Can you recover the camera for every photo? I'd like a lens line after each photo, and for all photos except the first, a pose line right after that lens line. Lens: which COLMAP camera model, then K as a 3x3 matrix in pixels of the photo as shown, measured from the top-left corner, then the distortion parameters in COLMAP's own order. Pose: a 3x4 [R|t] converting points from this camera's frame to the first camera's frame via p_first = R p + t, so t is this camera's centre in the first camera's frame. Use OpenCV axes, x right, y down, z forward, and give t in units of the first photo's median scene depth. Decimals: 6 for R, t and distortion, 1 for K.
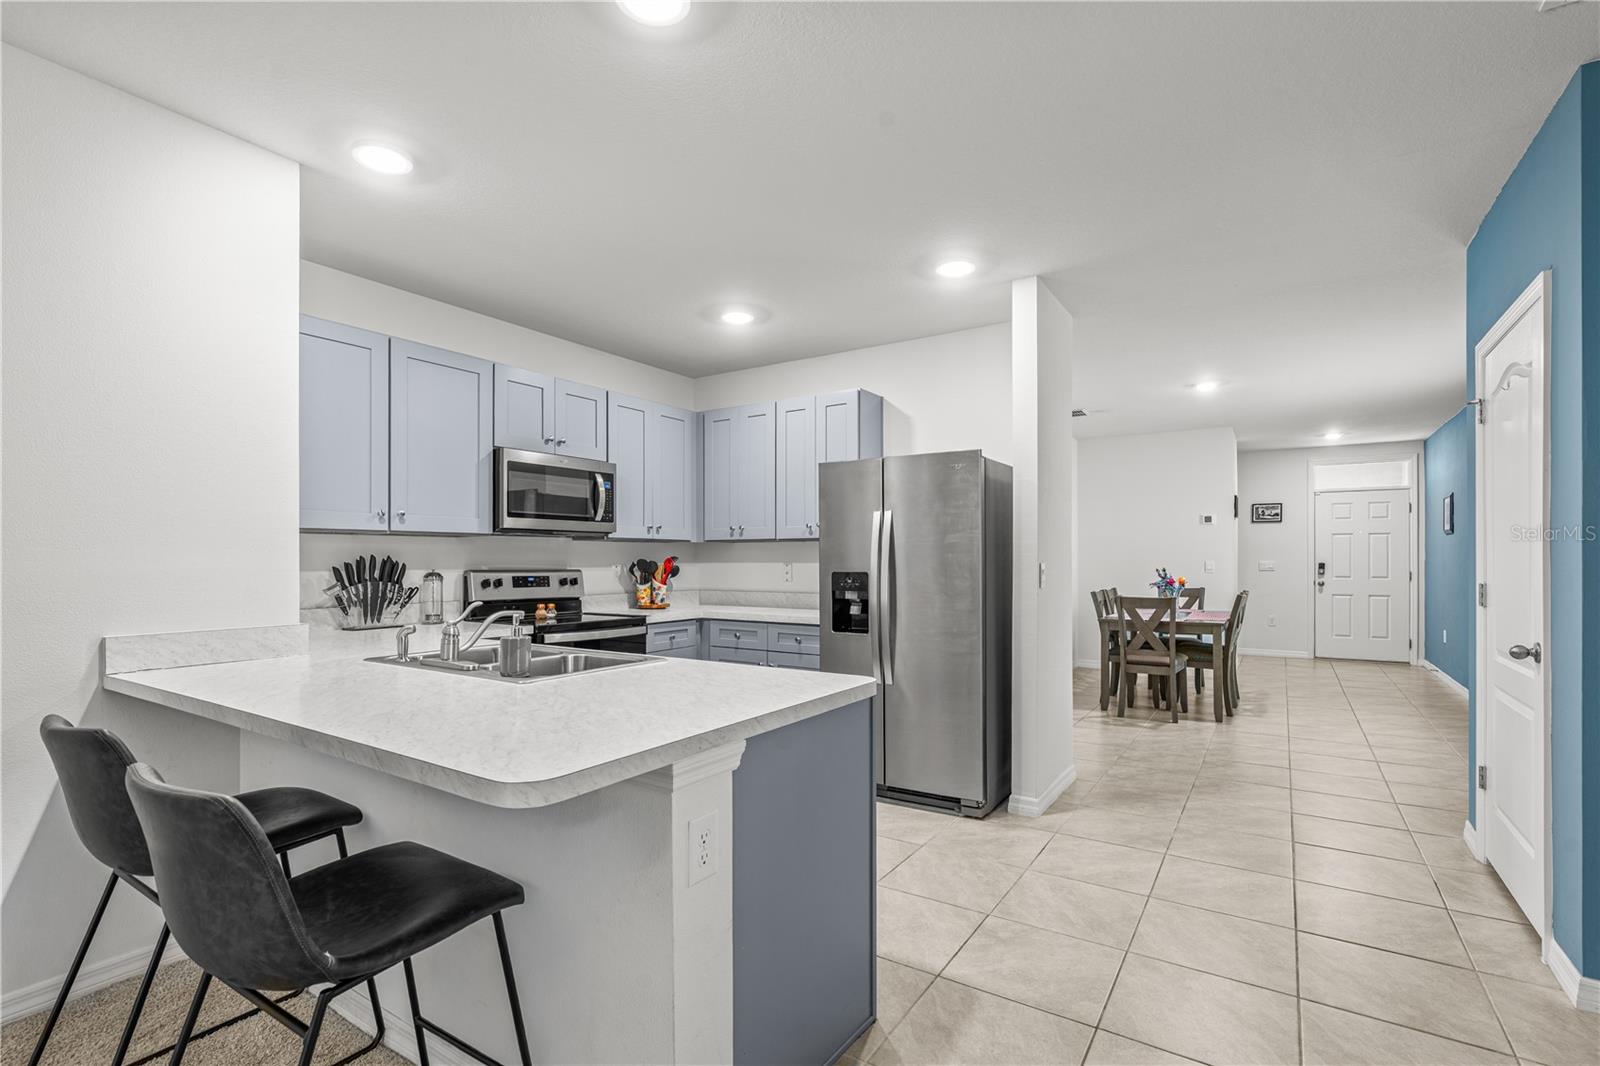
lens RADIAL K [[736.9, 0, 823.5], [0, 736.9, 561.5], [0, 0, 1]] dist [-0.001372, -0.000215]
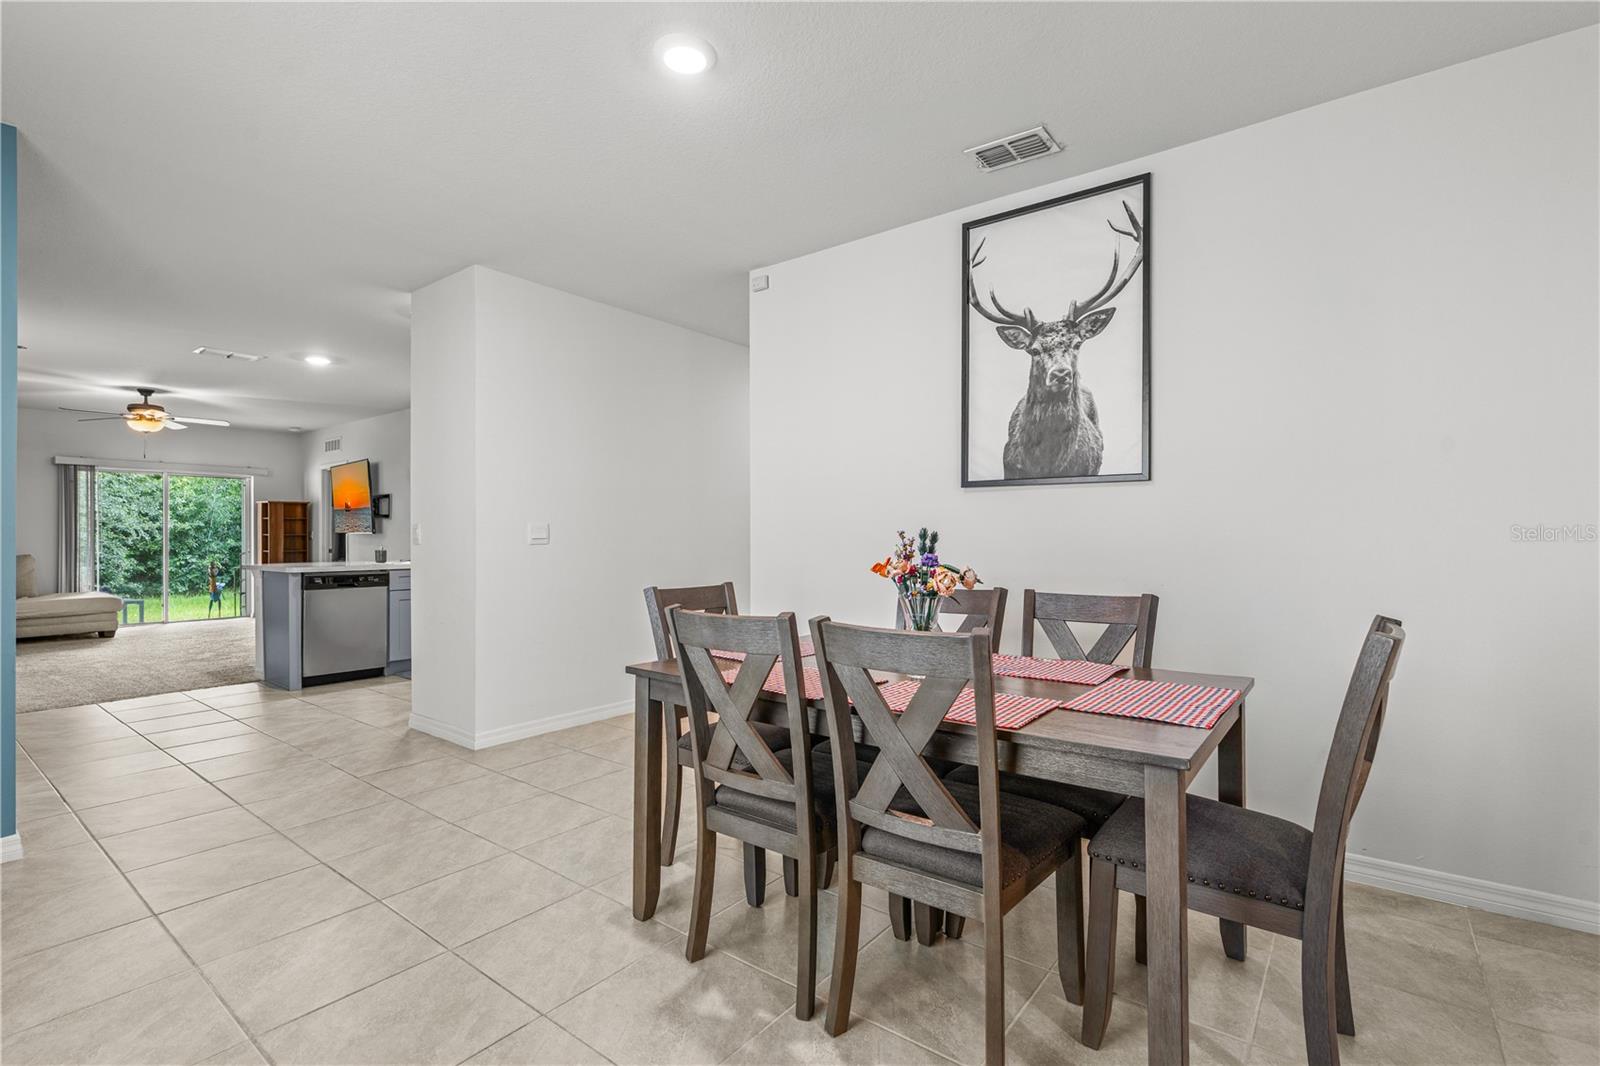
lens RADIAL K [[722.9, 0, 800.0], [0, 722.9, 533.0], [0, 0, 1]] dist [-0.001467, 0.000260]
pose [[-0.097850, -0.001473, -0.995200, 1.225962], [-0.000073, 0.999999, -0.001473, 0.014251], [0.995201, -0.000072, -0.097850, 1.500850]]
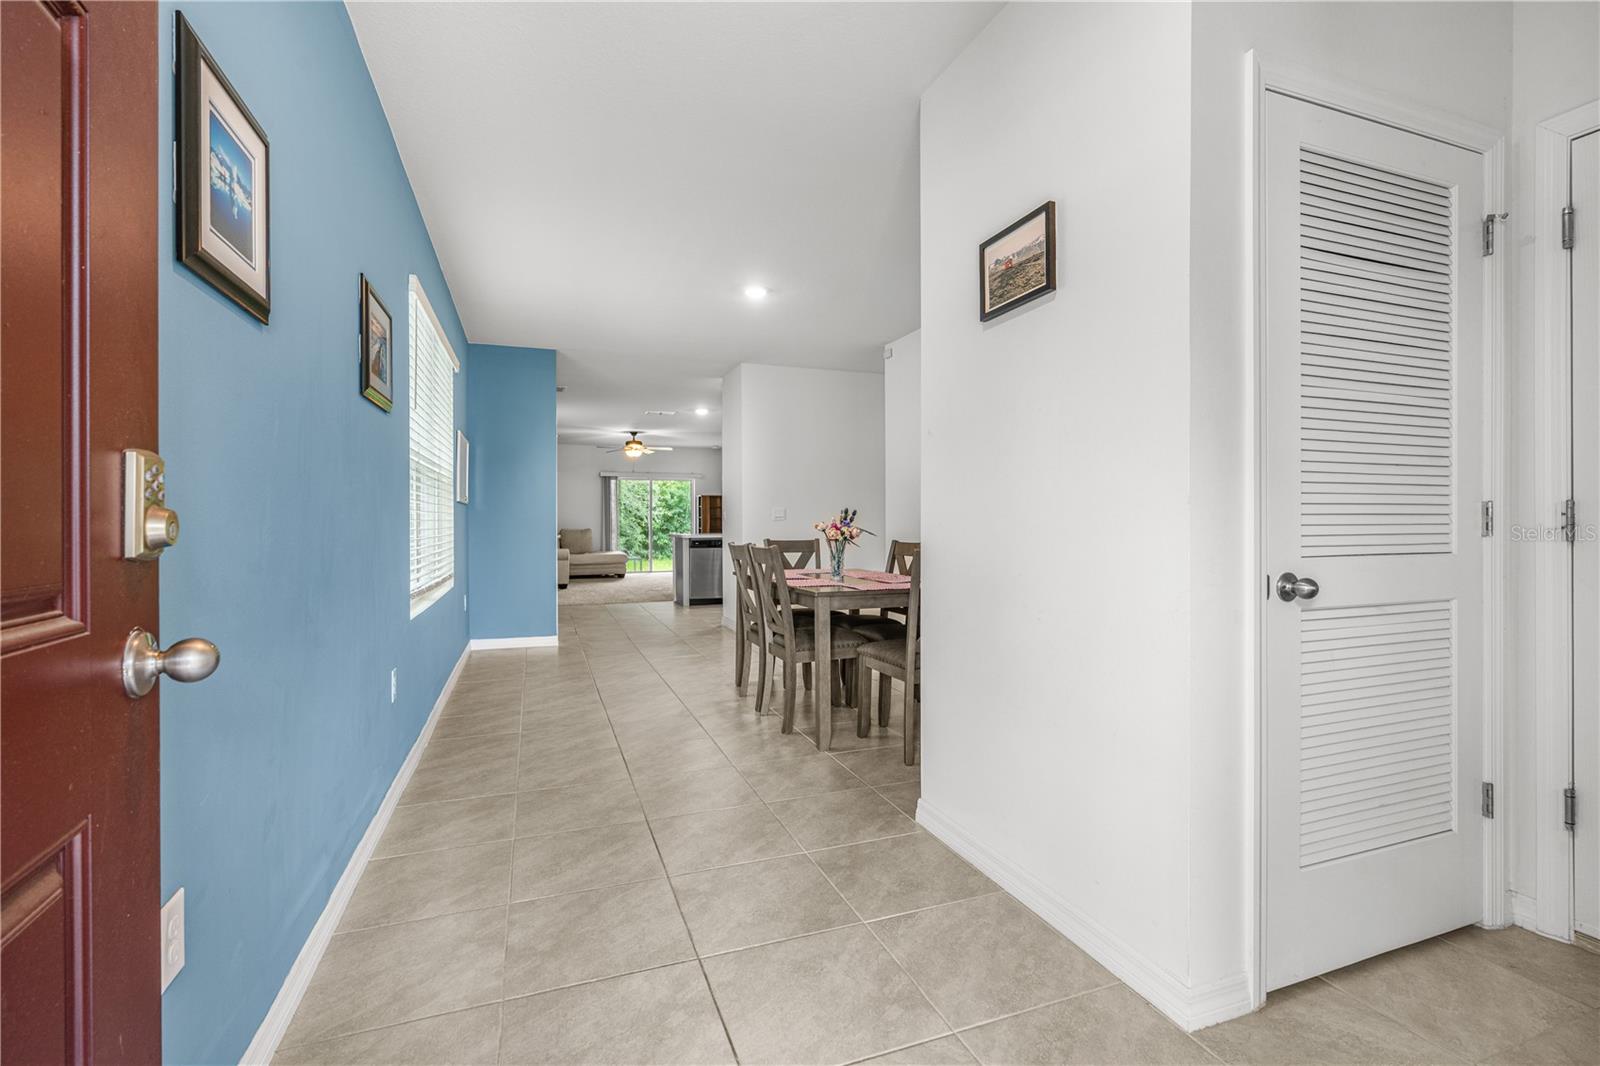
lens RADIAL K [[706.0, 0, 802.2], [0, 706.0, 519.4], [0, 0, 1]] dist [-0.000779, -0.000024]
pose [[-0.607912, 0.002744, -0.793999, 1.536114], [0.002731, 0.999995, 0.001365, 0.023423], [0.793999, -0.001339, -0.607917, 2.081972]]
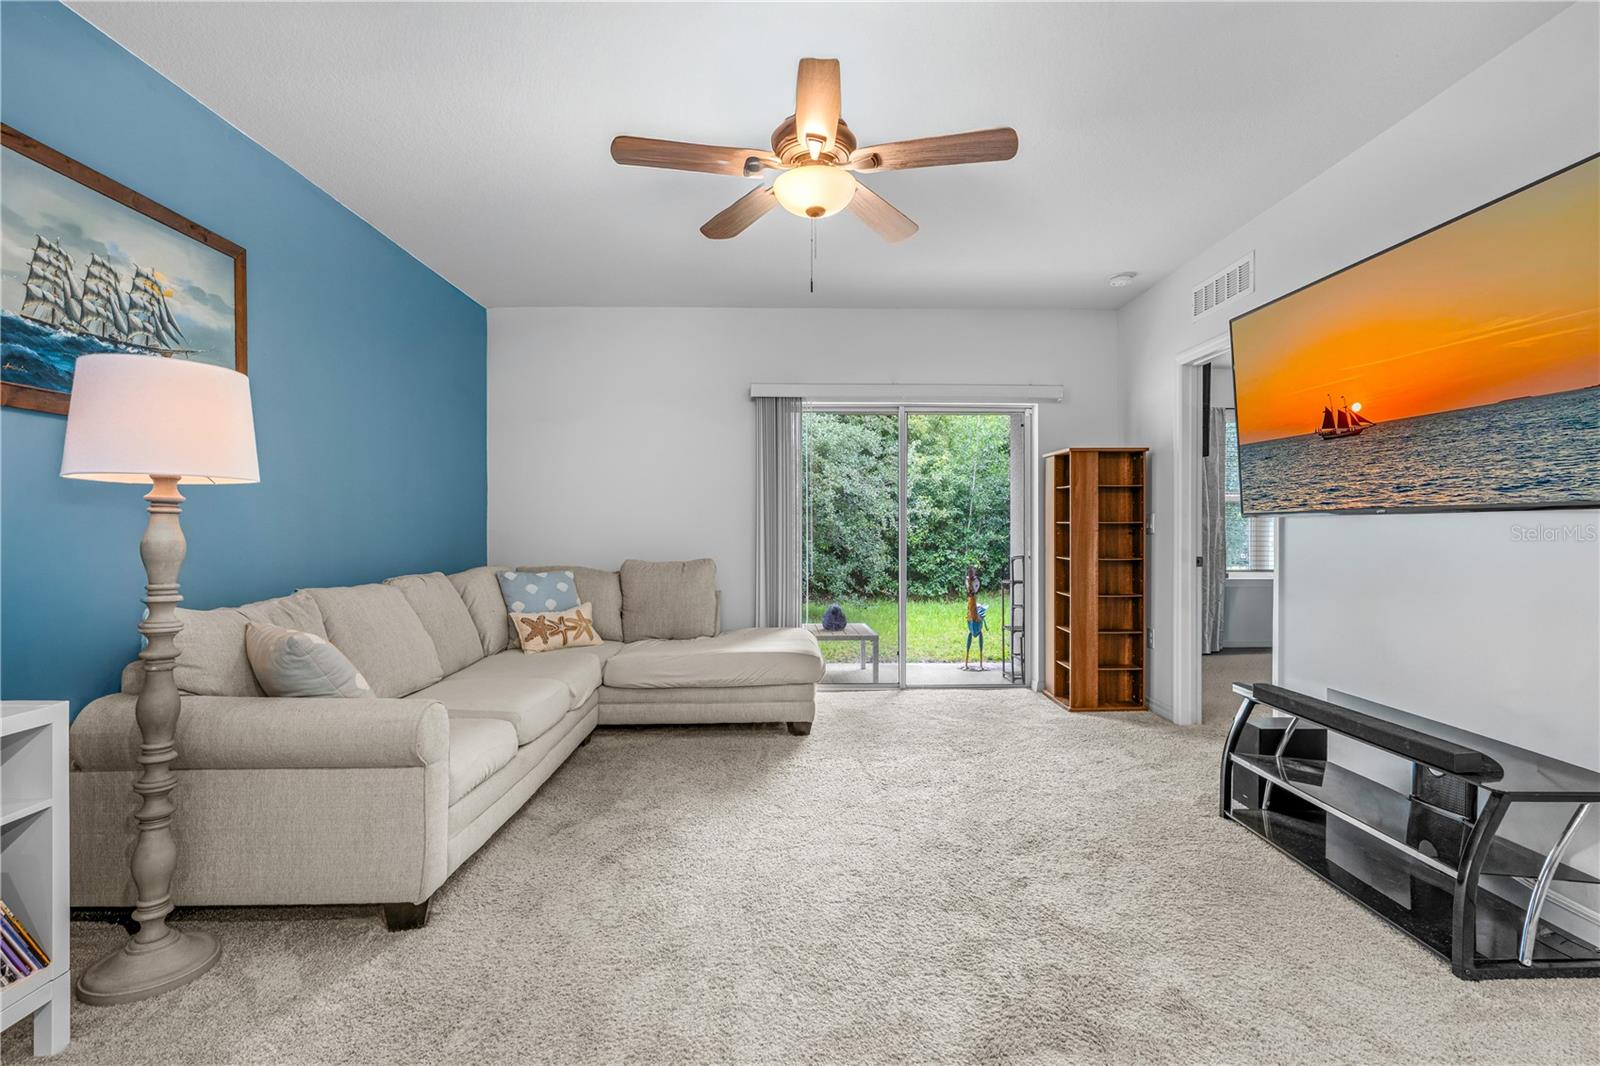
lens RADIAL K [[753.4, 0, 822.5], [0, 753.4, 531.6], [0, 0, 1]] dist [-0.001648, 0.000926]
pose [[-0.828253, 0.004213, -0.560338, -0.027009], [-0.000088, 0.999971, 0.007649, 0.021807], [0.560354, 0.006385, -0.828229, 0.258035]]
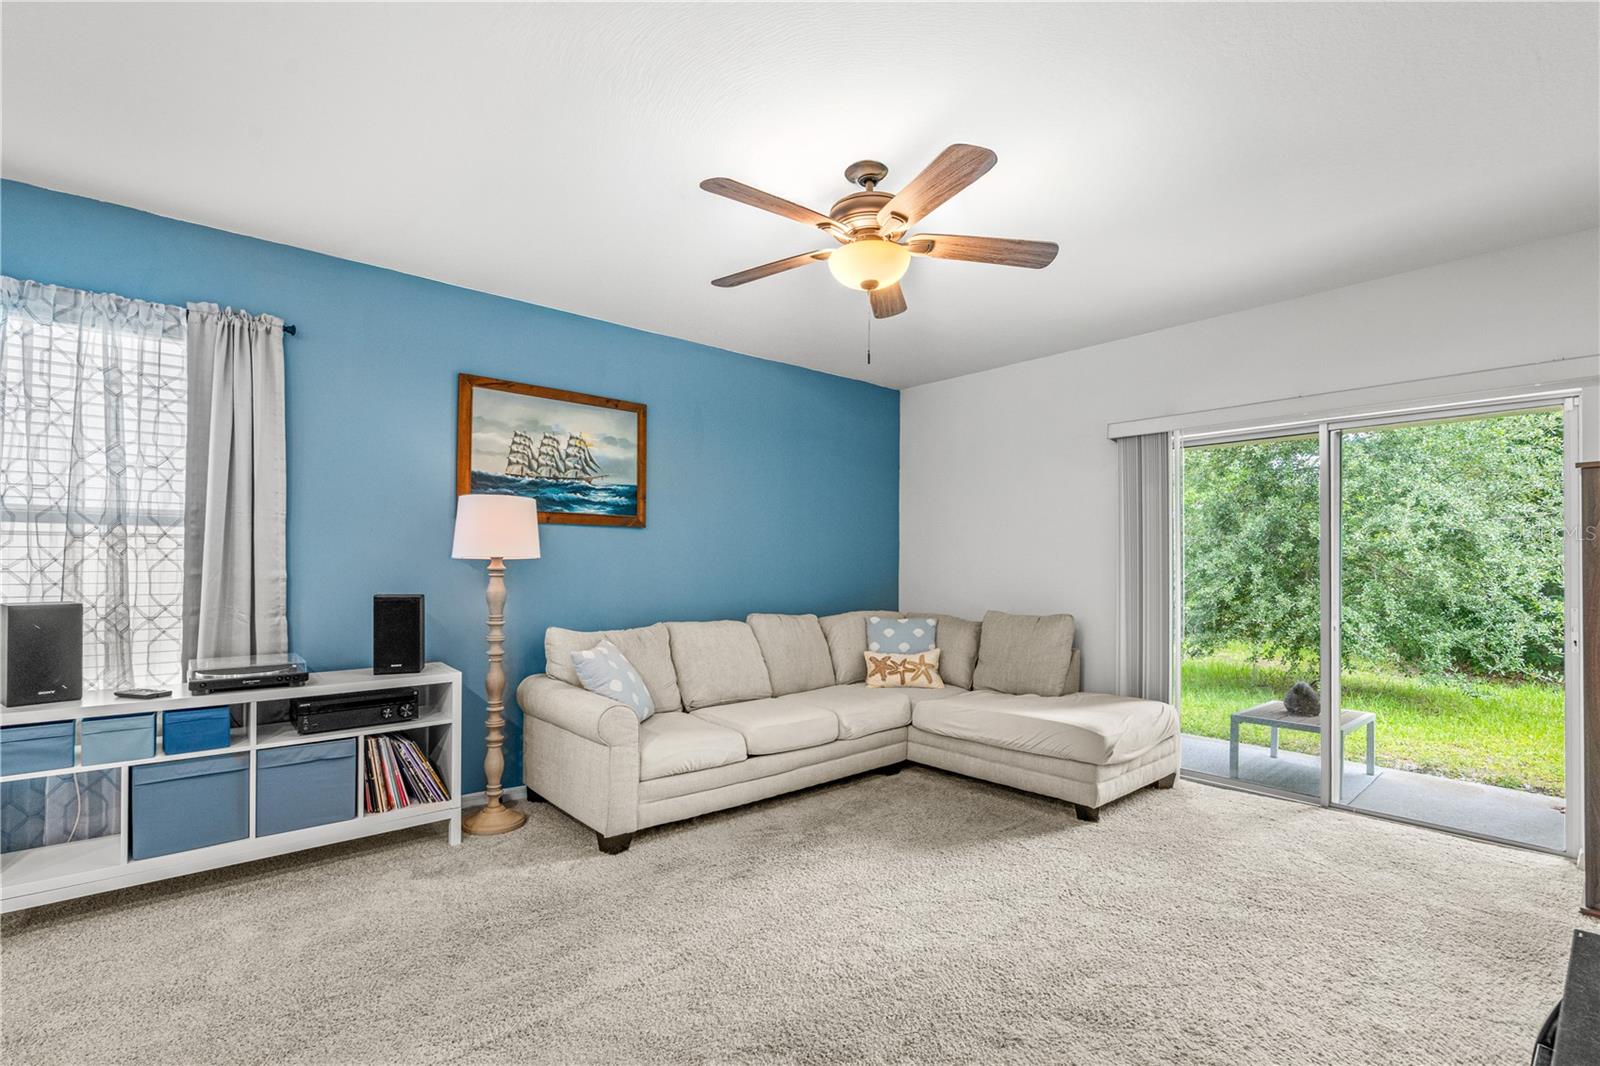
lens RADIAL K [[740.0, 0, 802.2], [0, 740.0, 559.4], [0, 0, 1]] dist [-0.001191, 0.000036]
pose [[-0.956976, -0.002935, 0.290151, -0.492345], [-0.004168, 0.999985, -0.003633, -0.003427], [-0.290136, -0.004687, -0.956974, 0.347841]]
